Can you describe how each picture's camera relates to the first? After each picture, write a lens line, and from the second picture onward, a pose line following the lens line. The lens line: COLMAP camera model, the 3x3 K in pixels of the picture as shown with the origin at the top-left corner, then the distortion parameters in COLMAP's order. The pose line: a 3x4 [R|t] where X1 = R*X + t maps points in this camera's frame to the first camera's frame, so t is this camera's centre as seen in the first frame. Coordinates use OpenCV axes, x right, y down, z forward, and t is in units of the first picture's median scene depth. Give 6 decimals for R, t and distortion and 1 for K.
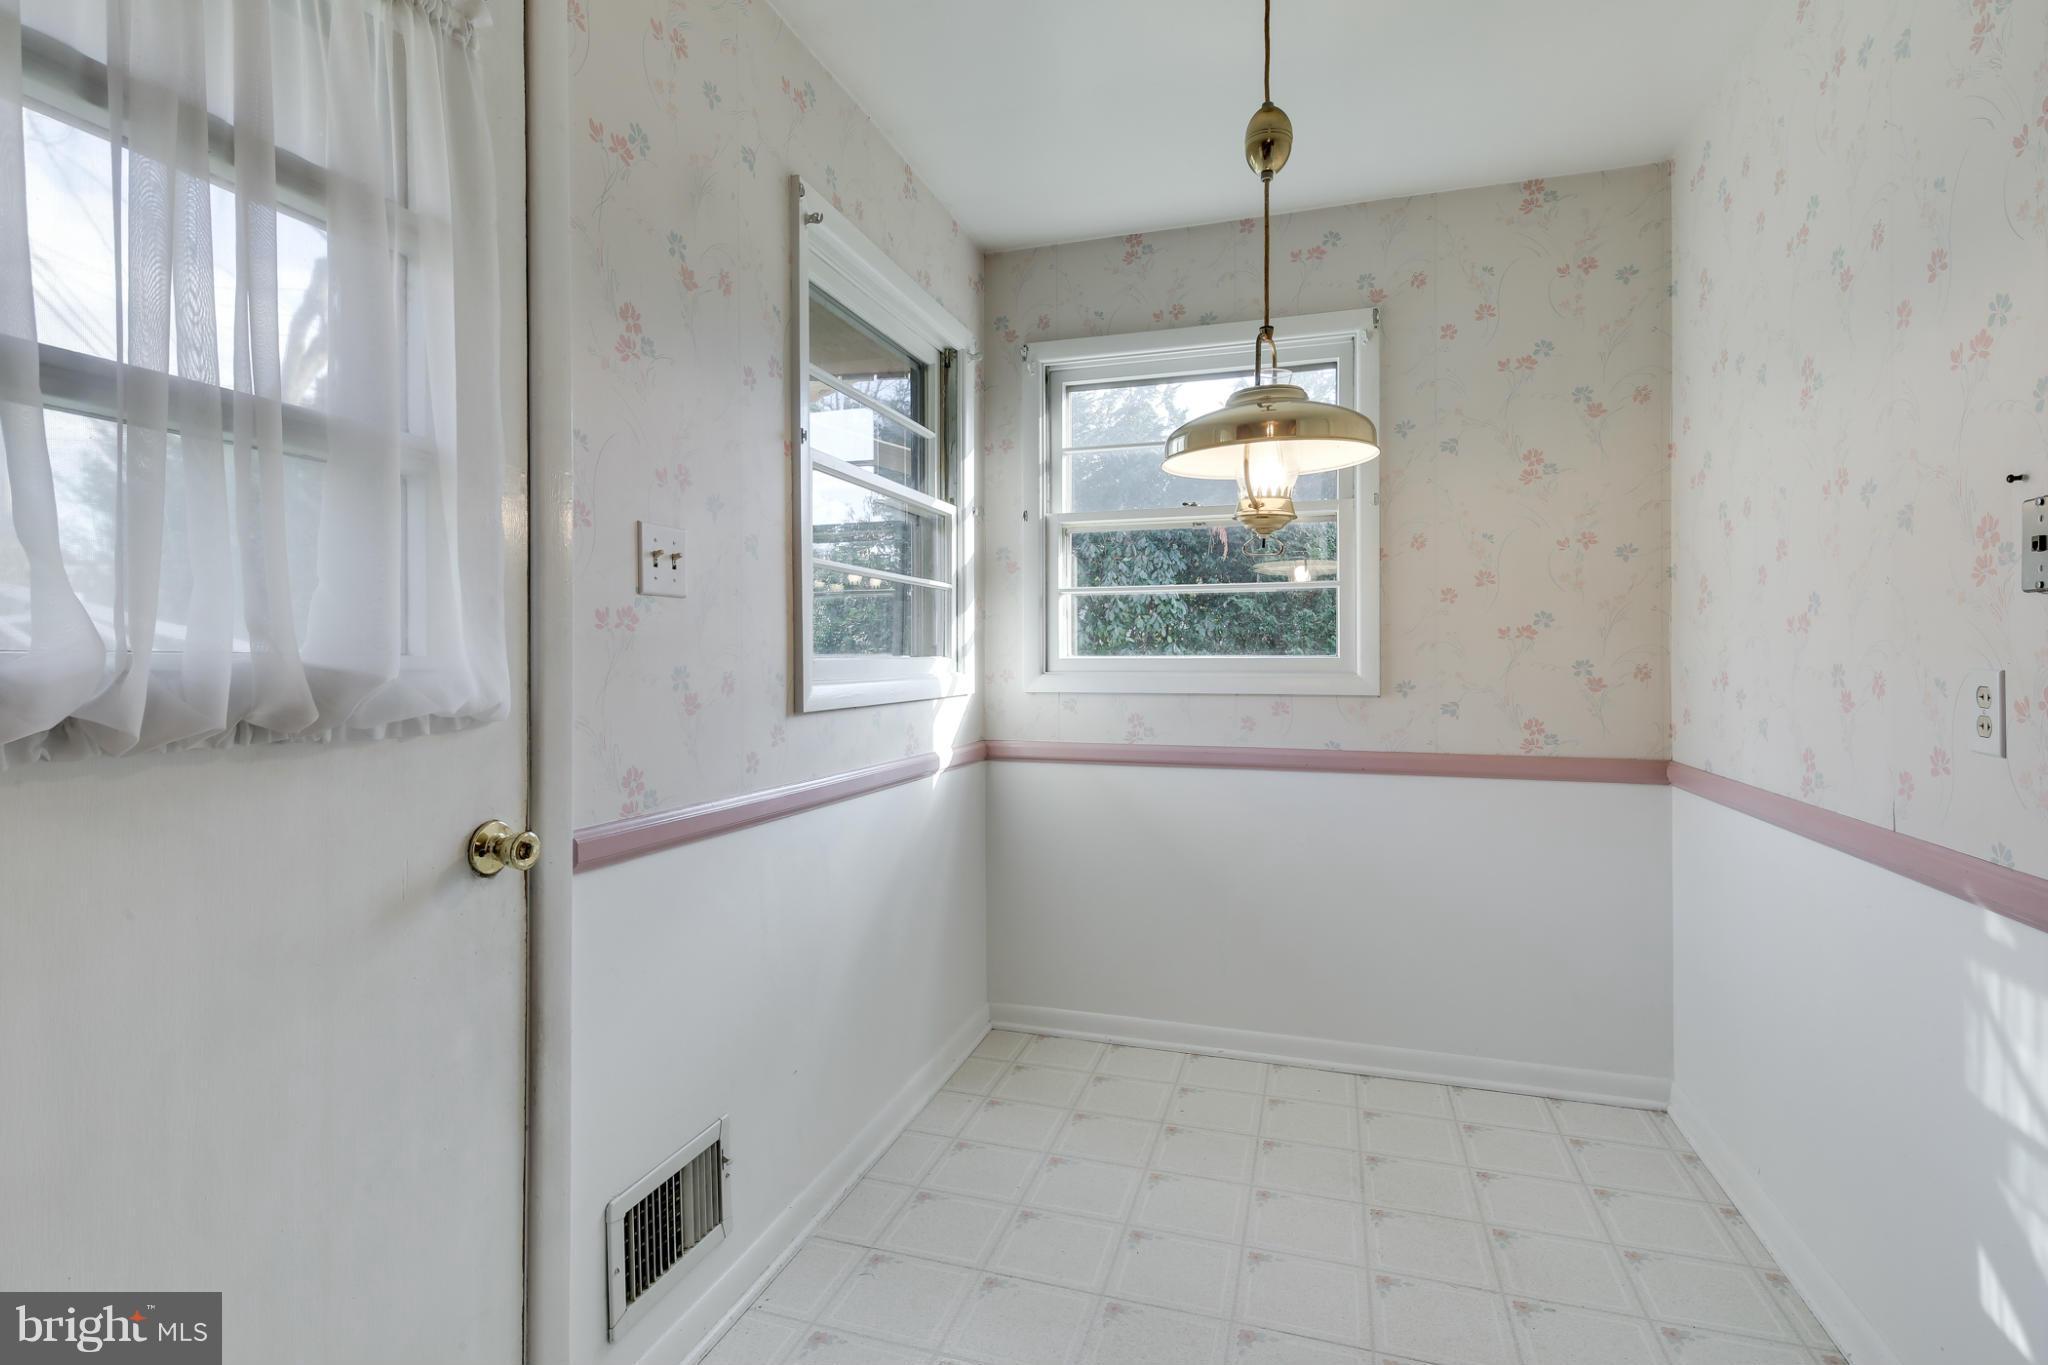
lens RADIAL K [[998.9, 0, 1010.1], [0, 998.9, 653.2], [0, 0, 1]] dist [0.030977, -0.013985]
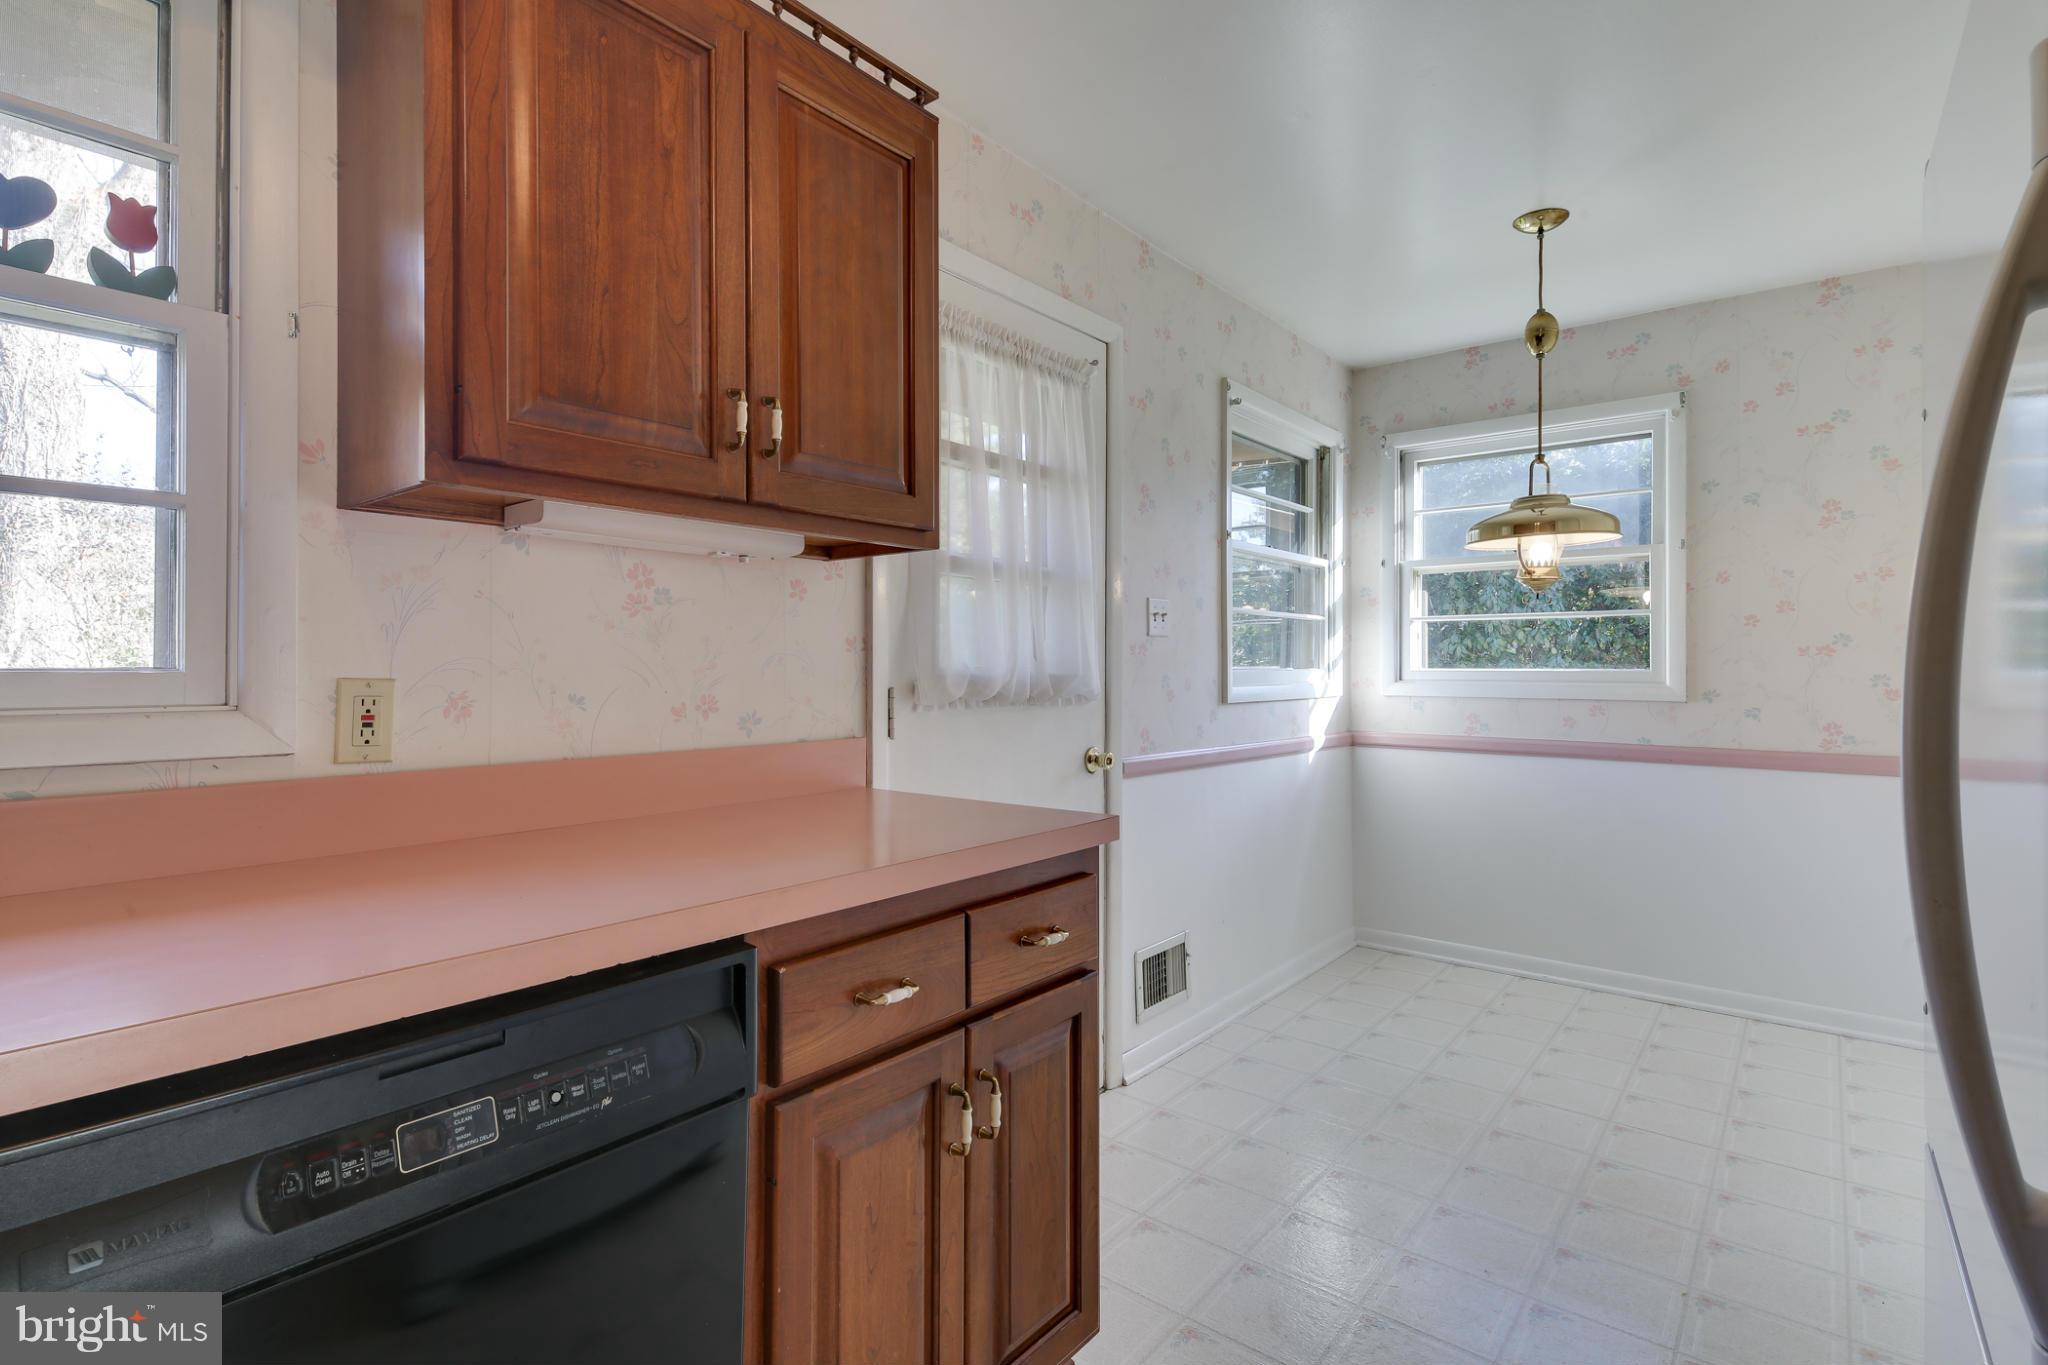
lens RADIAL K [[980.3, 0, 1022.3], [0, 980.3, 663.4], [0, 0, 1]] dist [0.032341, -0.013676]
pose [[0.934637, 0.002076, -0.355597, 0.037280], [-0.001736, 0.999998, 0.001276, -0.005449], [0.355599, -0.000576, 0.934638, -0.459139]]
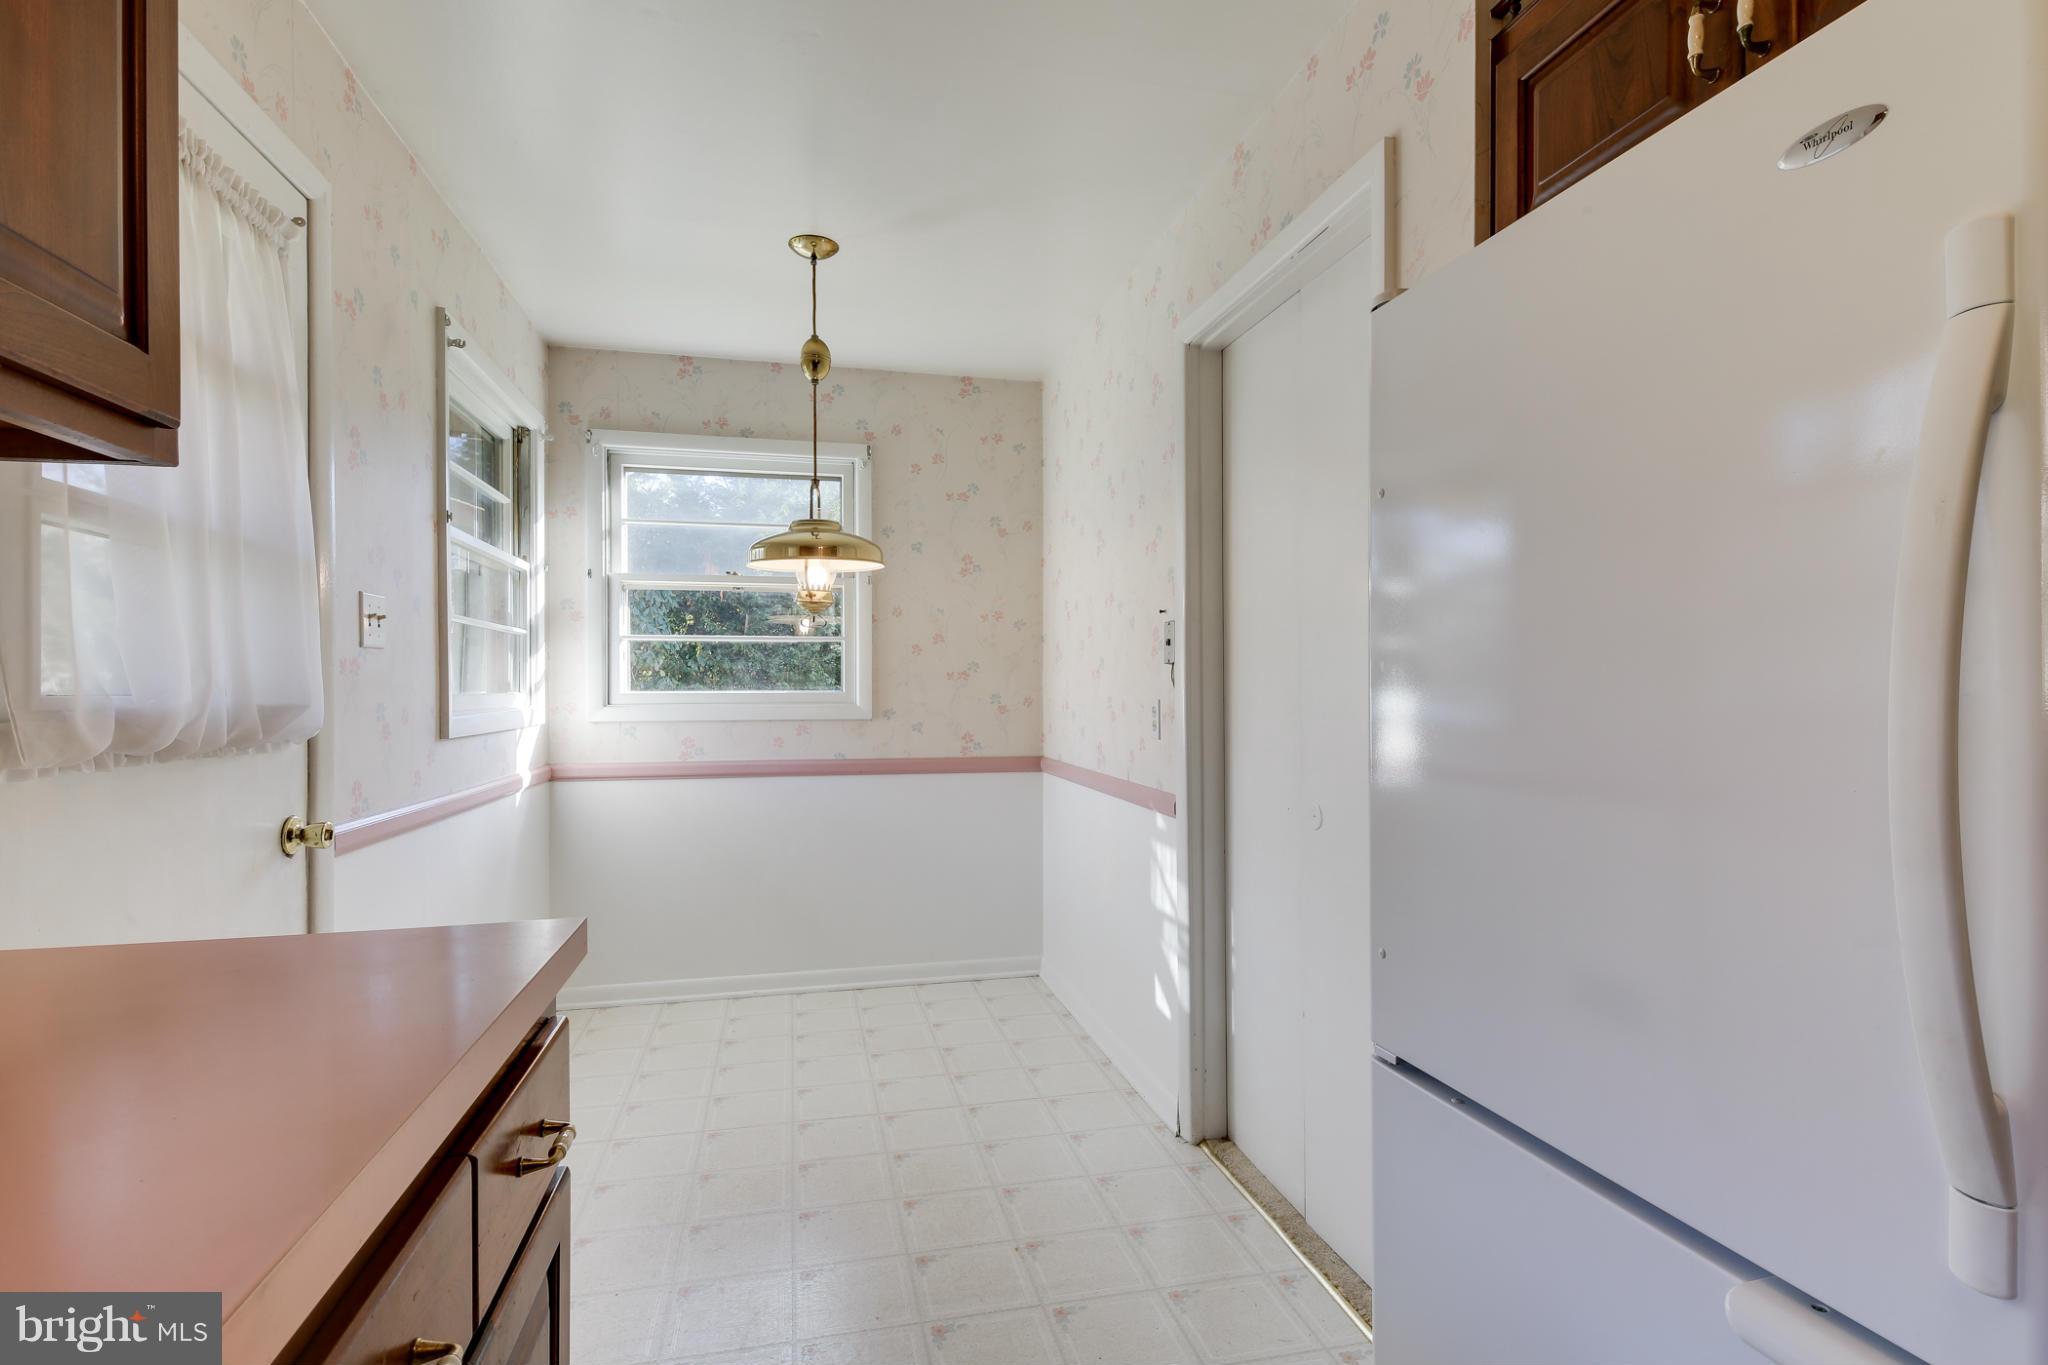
lens RADIAL K [[988.2, 0, 1023.1], [0, 988.2, 690.8], [0, 0, 1]] dist [0.031699, -0.014181]
pose [[0.859500, -0.001501, 0.511134, -0.166579], [-0.001549, 0.999983, 0.005541, -0.006137], [-0.511134, -0.005554, 0.859483, -0.318054]]
